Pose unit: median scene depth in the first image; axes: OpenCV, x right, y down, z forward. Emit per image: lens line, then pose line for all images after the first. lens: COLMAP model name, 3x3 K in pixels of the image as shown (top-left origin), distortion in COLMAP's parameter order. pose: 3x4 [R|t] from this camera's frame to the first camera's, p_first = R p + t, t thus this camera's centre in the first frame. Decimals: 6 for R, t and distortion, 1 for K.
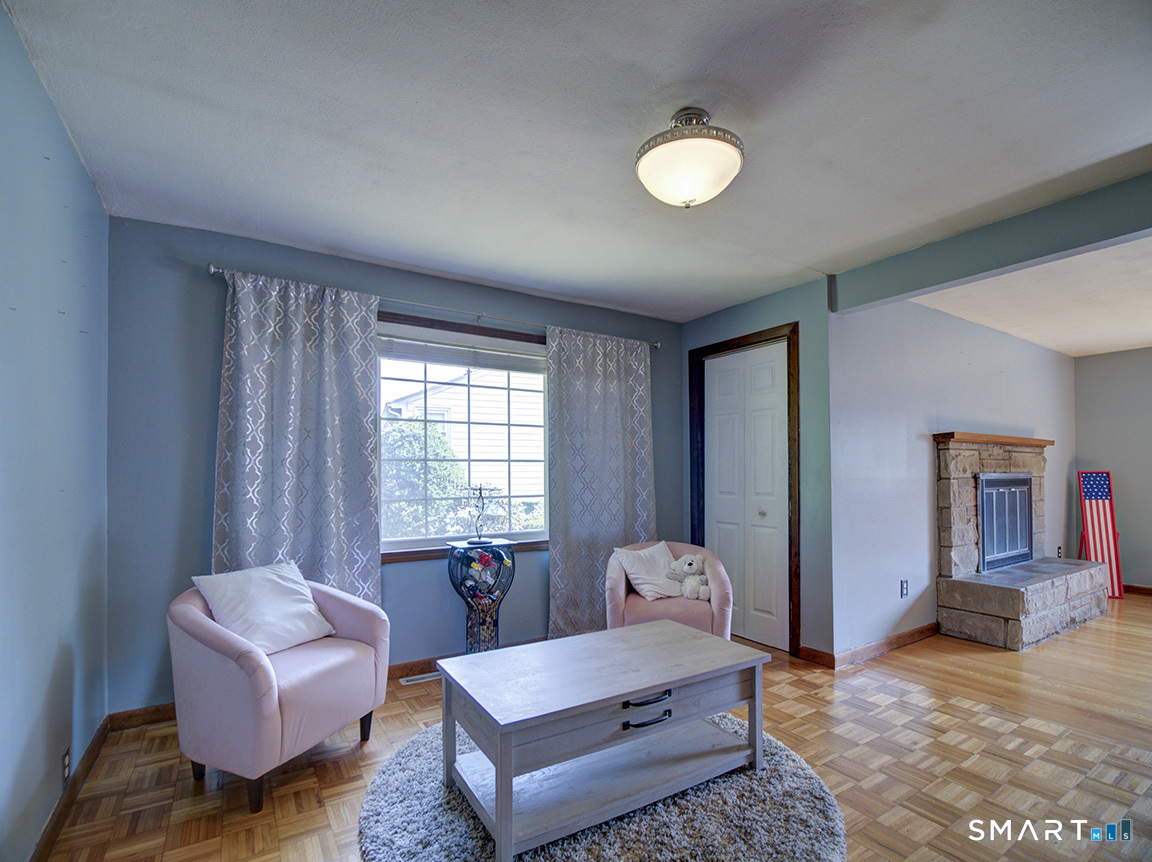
lens RADIAL K [[541.8, 0, 573.0], [0, 541.8, 462.8], [0, 0, 1]] dist [-0.003407, -0.000266]
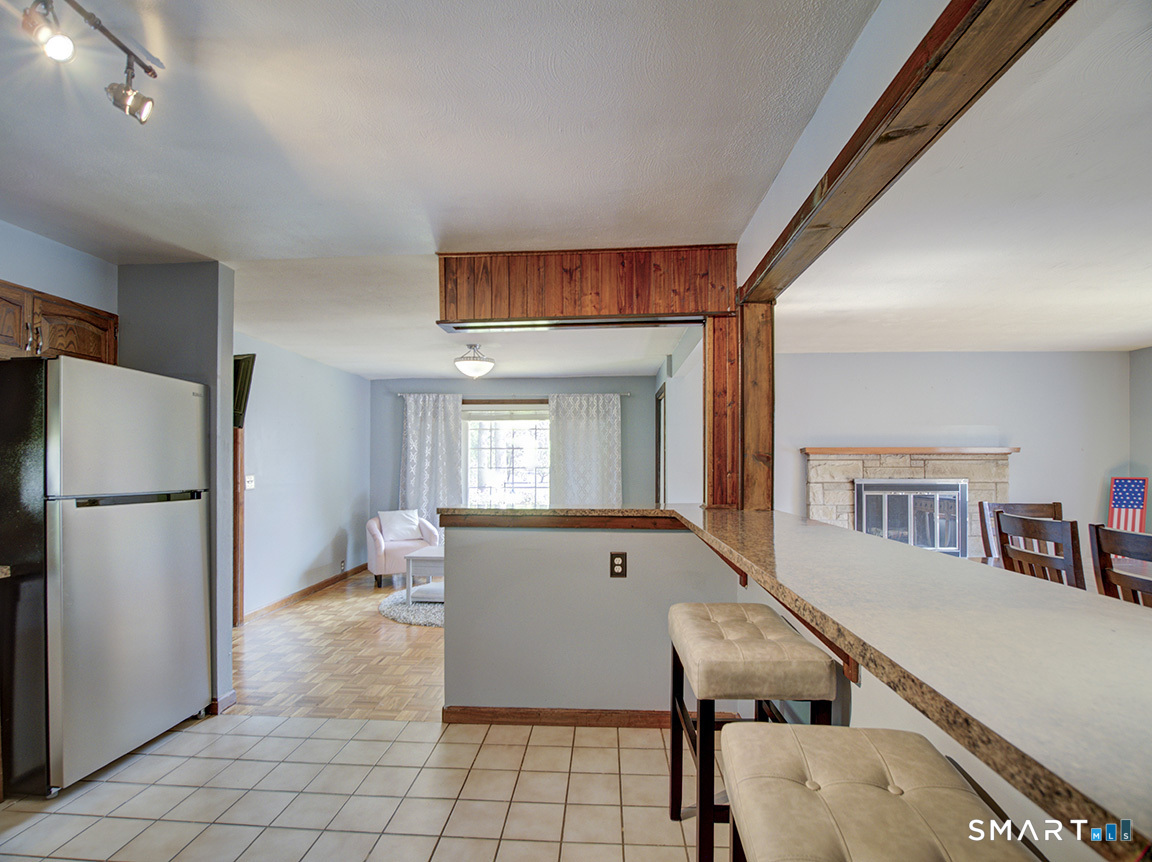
lens RADIAL K [[537.6, 0, 576.3], [0, 537.6, 453.3], [0, 0, 1]] dist [-0.011397, -0.000500]
pose [[0.816621, -0.008802, -0.577106, 1.030982], [0.008808, 0.999957, -0.002787, -0.045743], [0.577106, -0.002808, 0.816664, -0.412608]]
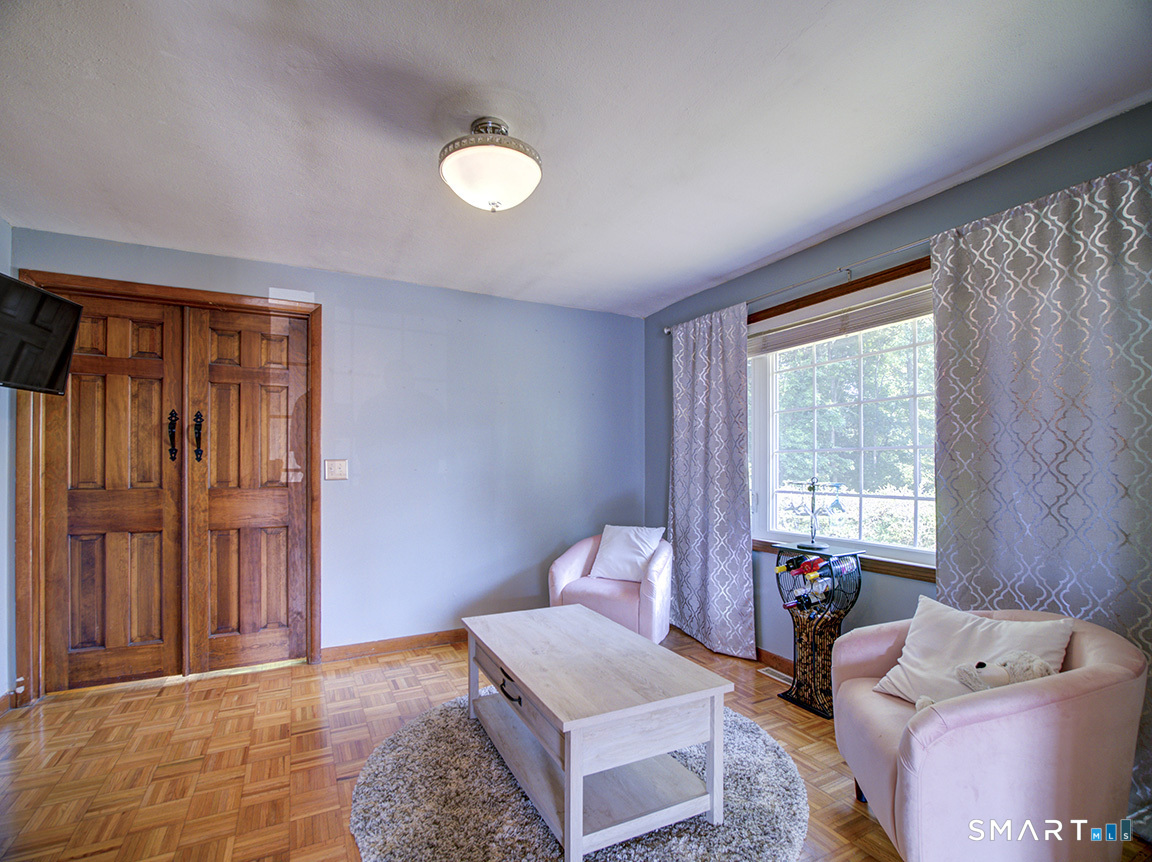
lens RADIAL K [[537.6, 0, 576.3], [0, 537.6, 453.3], [0, 0, 1]] dist [-0.011397, -0.000500]
pose [[-0.079803, -0.019033, -0.996629, 0.593390], [0.020947, 0.999565, -0.020766, 0.008797], [0.996591, -0.022534, -0.079370, 0.598486]]
